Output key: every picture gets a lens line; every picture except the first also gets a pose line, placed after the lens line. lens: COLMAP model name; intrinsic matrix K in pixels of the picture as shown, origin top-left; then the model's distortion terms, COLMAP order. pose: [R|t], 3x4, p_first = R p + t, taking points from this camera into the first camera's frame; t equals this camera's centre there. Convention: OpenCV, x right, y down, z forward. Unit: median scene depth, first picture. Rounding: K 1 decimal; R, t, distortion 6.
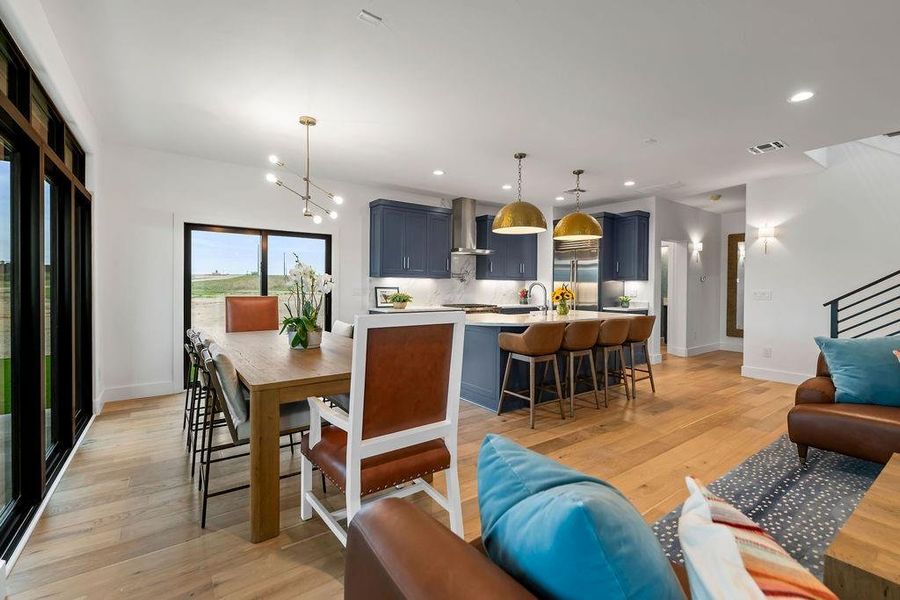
lens RADIAL K [[395.0, 0, 454.4], [0, 395.0, 289.9], [0, 0, 1]] dist [-0.005536, 0.000320]
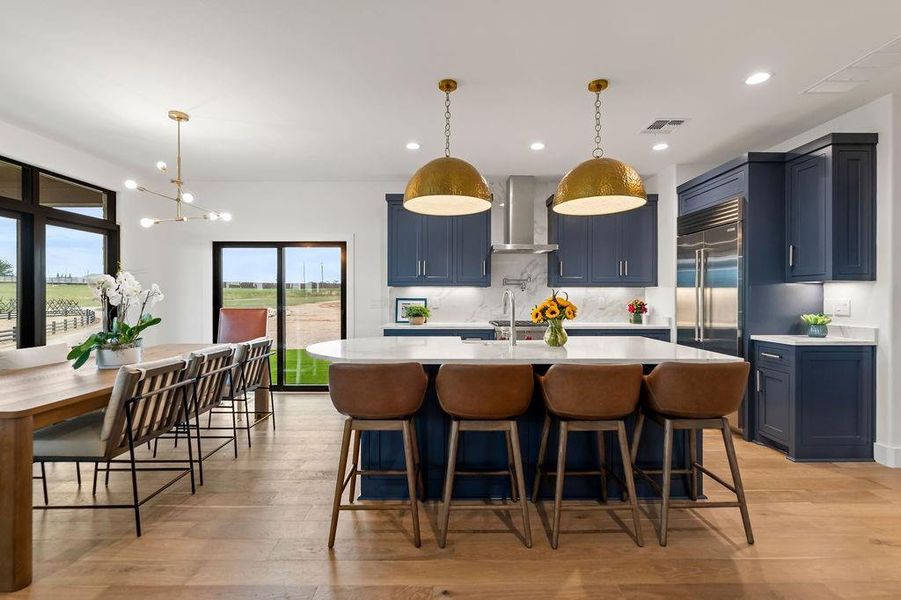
lens RADIAL K [[395.5, 0, 449.5], [0, 395.5, 297.1], [0, 0, 1]] dist [-0.005536, 0.000320]
pose [[0.811394, -0.007198, -0.584455, 0.396863], [0.001008, 0.999940, -0.010917, -0.000298], [0.584498, 0.008269, 0.811353, 0.377638]]
